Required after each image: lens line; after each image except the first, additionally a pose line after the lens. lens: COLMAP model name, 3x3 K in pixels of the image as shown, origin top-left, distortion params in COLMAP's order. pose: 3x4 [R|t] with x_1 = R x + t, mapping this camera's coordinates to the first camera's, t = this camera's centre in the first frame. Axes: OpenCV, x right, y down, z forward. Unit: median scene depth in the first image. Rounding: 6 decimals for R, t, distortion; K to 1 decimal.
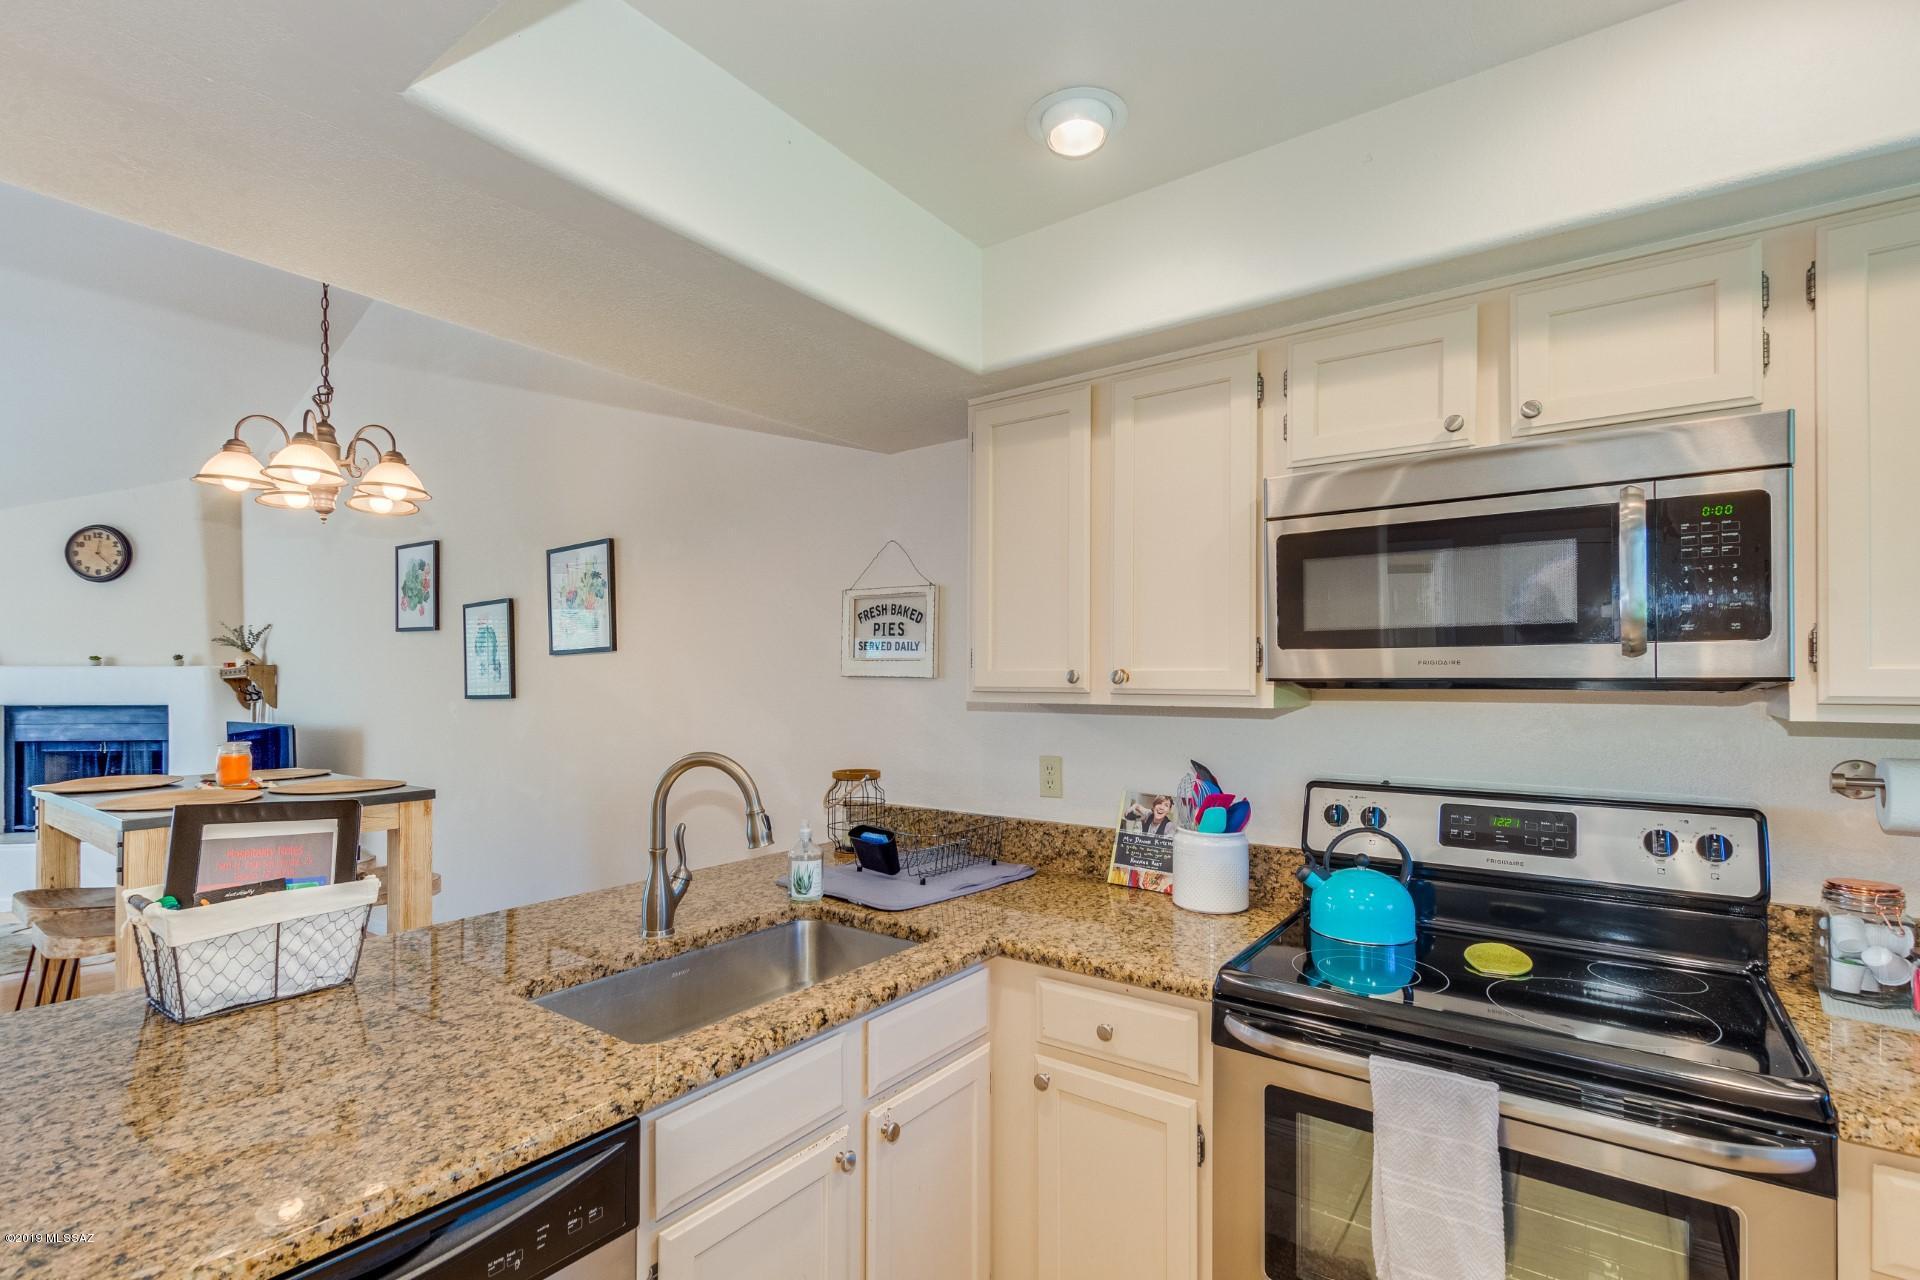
lens RADIAL K [[885.8, 0, 951.9], [0, 885.8, 670.3], [0, 0, 1]] dist [-0.000704, -0.000377]
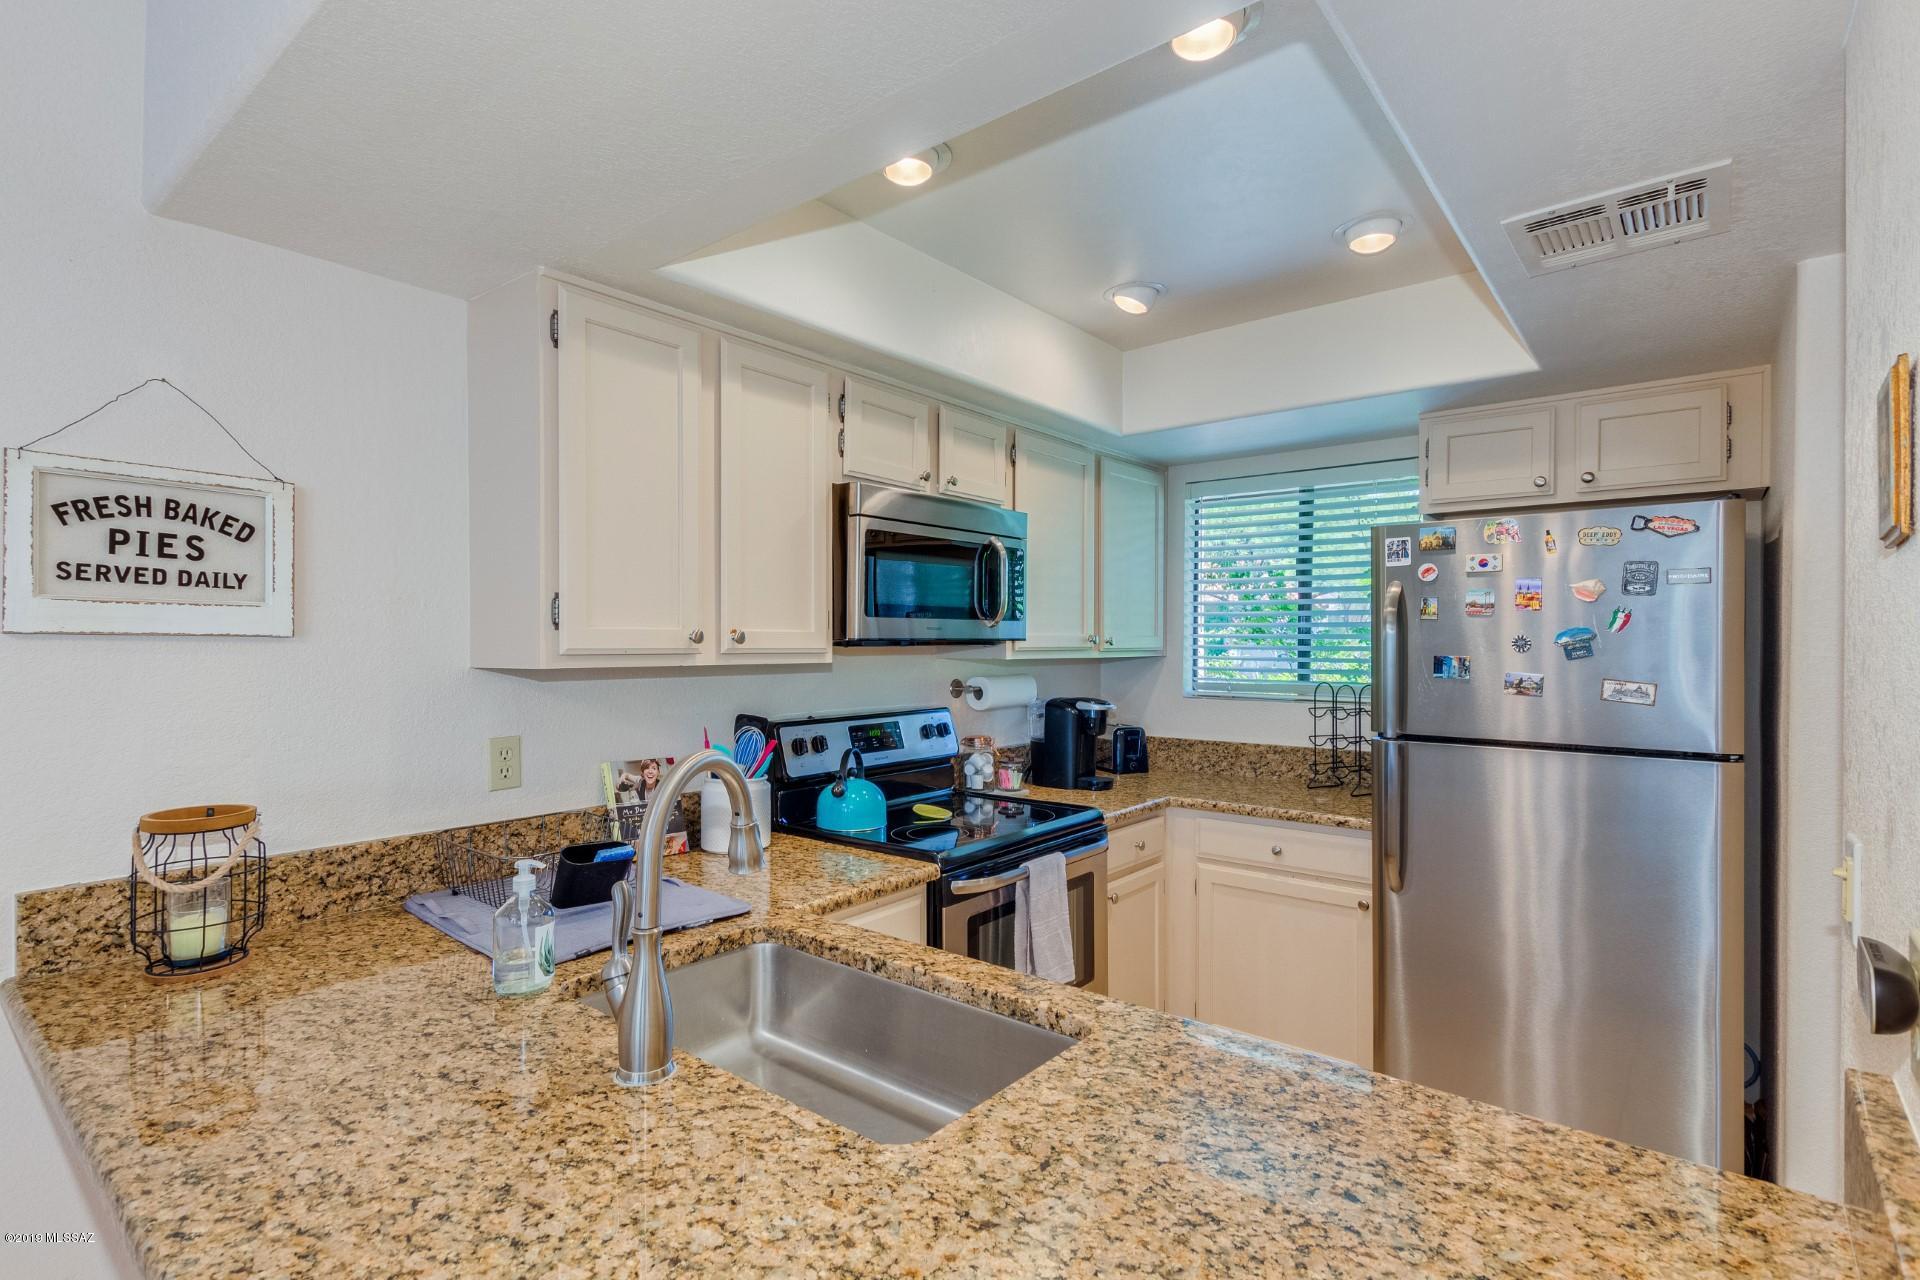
lens RADIAL K [[917.2, 0, 948.0], [0, 917.2, 645.6], [0, 0, 1]] dist [0.014742, -0.000831]
pose [[0.063436, -0.007115, 0.997961, -0.865761], [-0.010333, 0.999916, 0.007786, 0.006943], [-0.997932, -0.010806, 0.063357, 0.712781]]
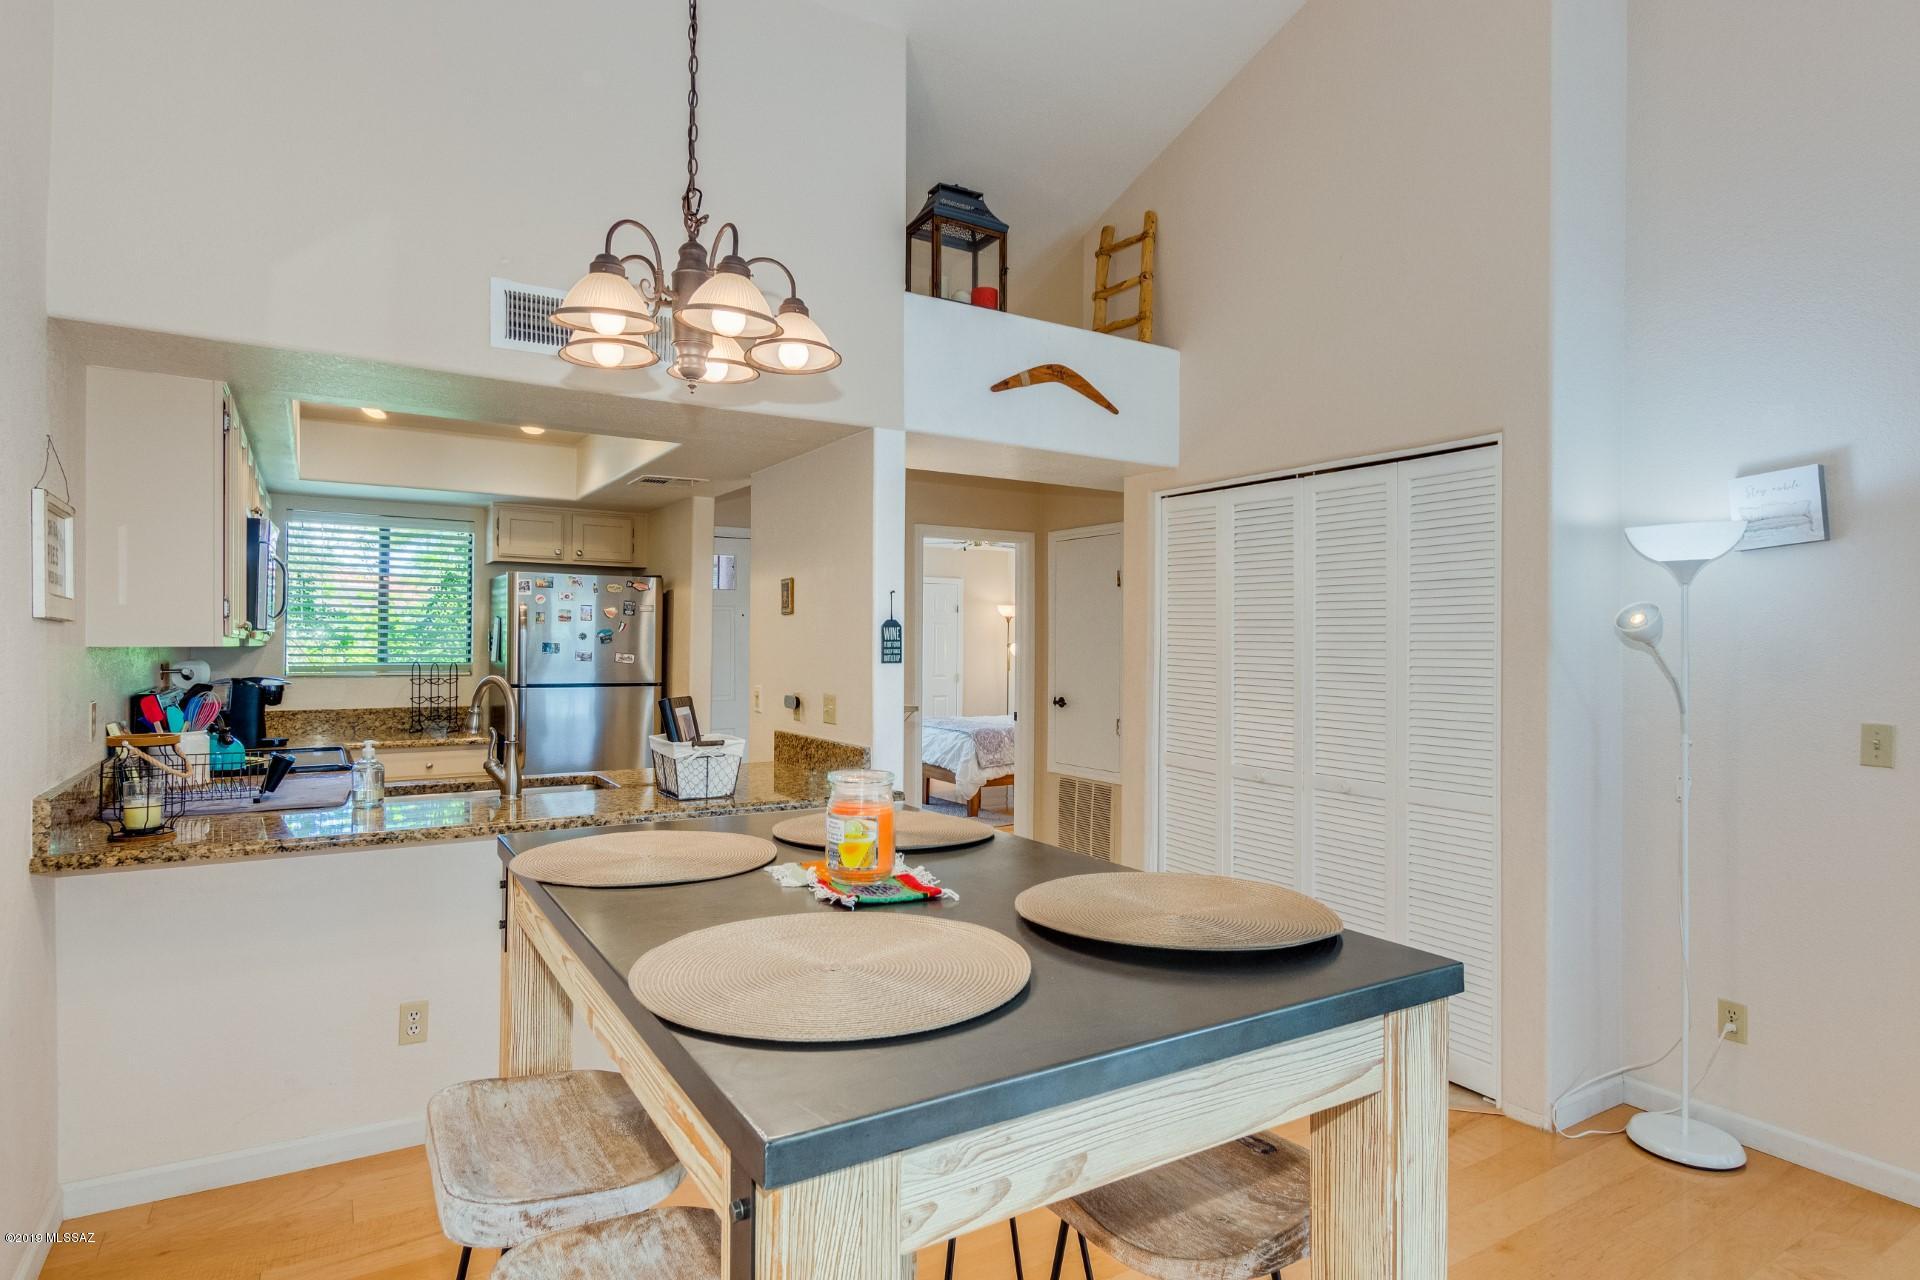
lens RADIAL K [[1027.2, 0, 960.0], [0, 1027.2, 640.0], [0, 0, 1]] dist [0.002086, 0.000201]
pose [[-0.926307, -0.005514, 0.376729, -1.592062], [-0.011980, 0.999818, -0.014822, 0.043723], [-0.376579, -0.018243, -0.926205, 2.186327]]
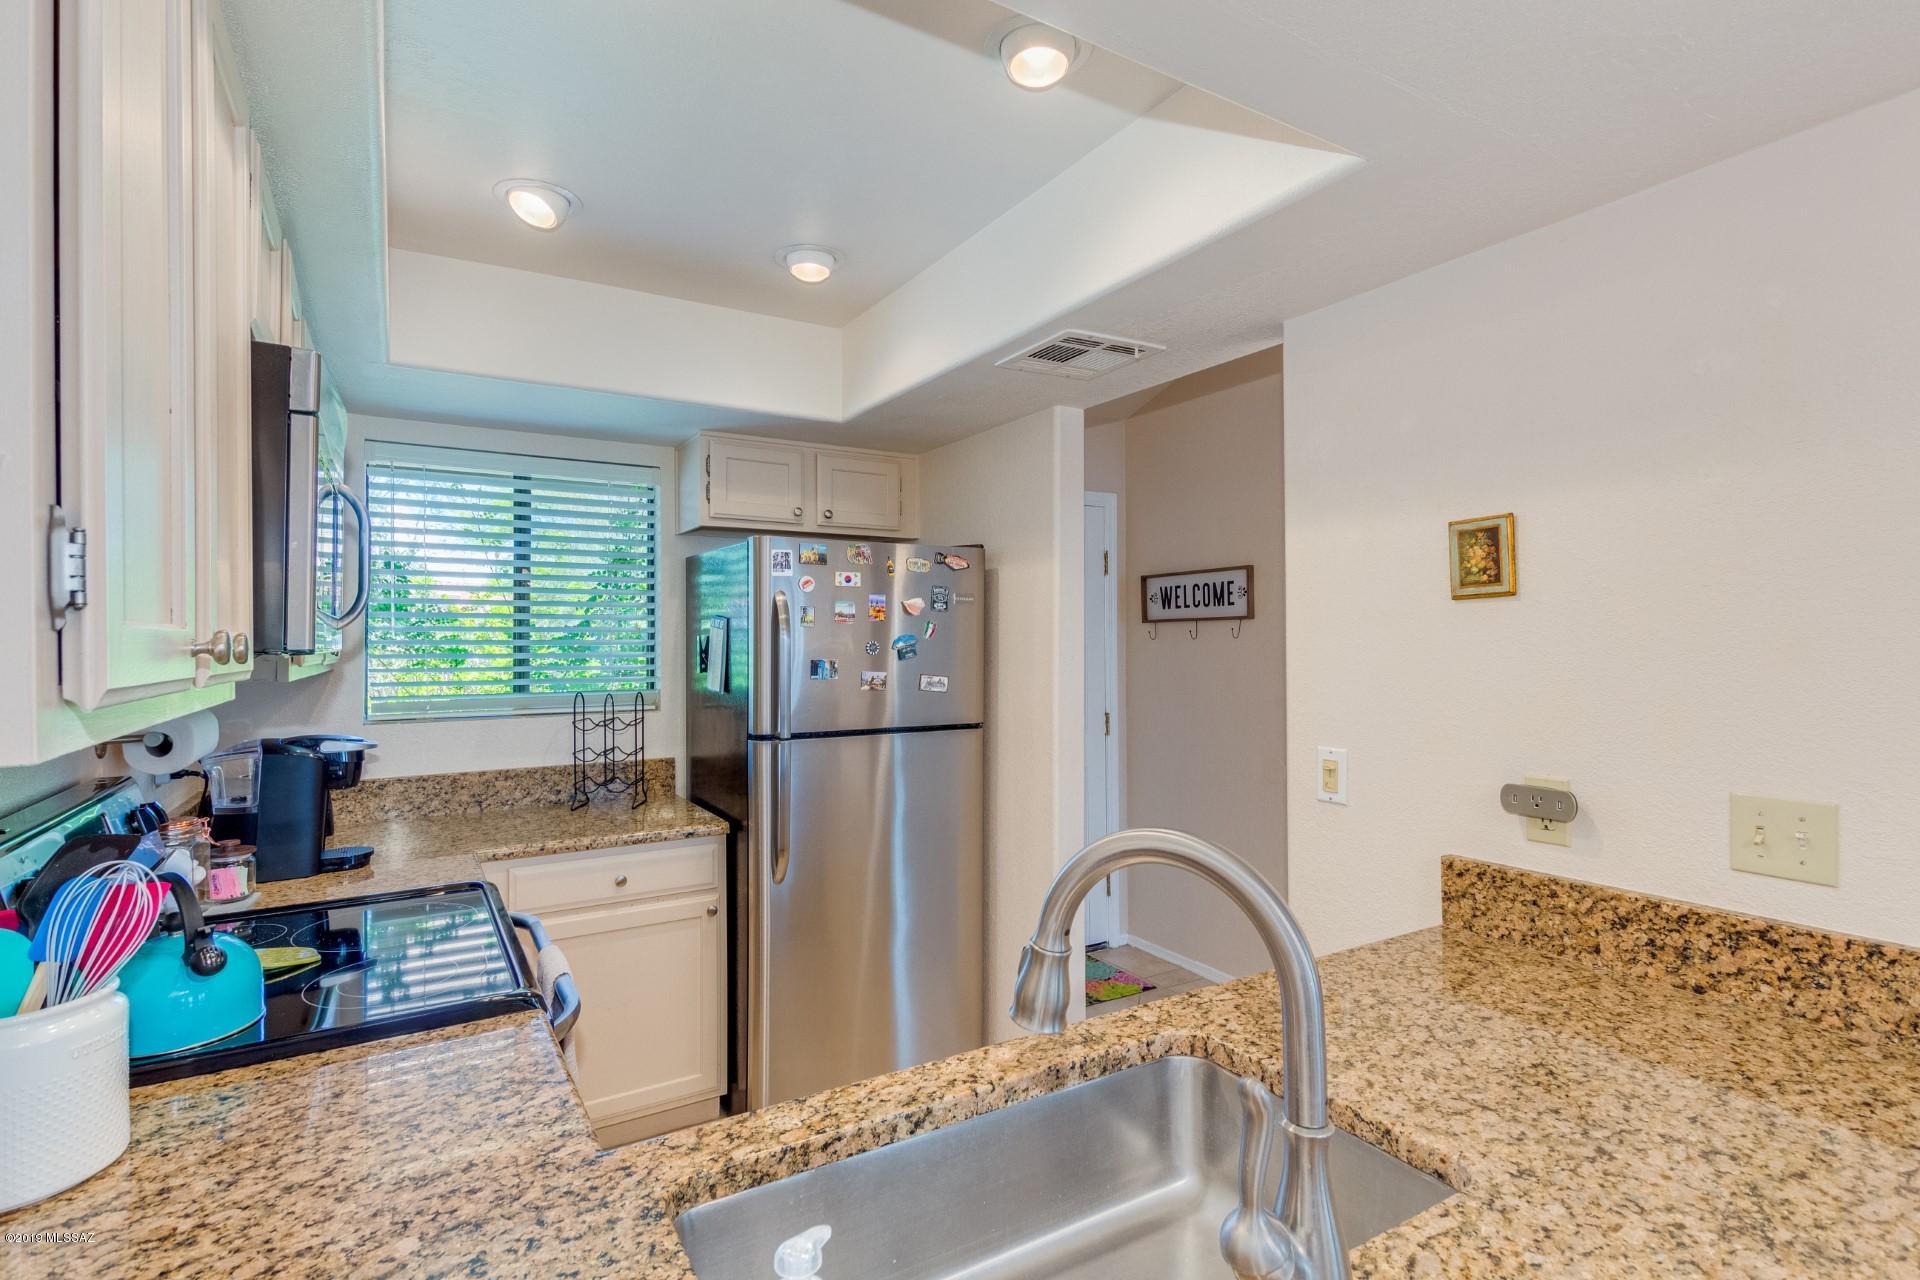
lens RADIAL K [[923.2, 0, 940.4], [0, 923.2, 641.2], [0, 0, 1]] dist [0.023972, -0.010755]
pose [[-0.916212, 0.004177, 0.400673, -0.324443], [0.000379, 0.999954, -0.009557, 0.009024], [-0.400694, -0.008604, -0.916171, 1.314586]]
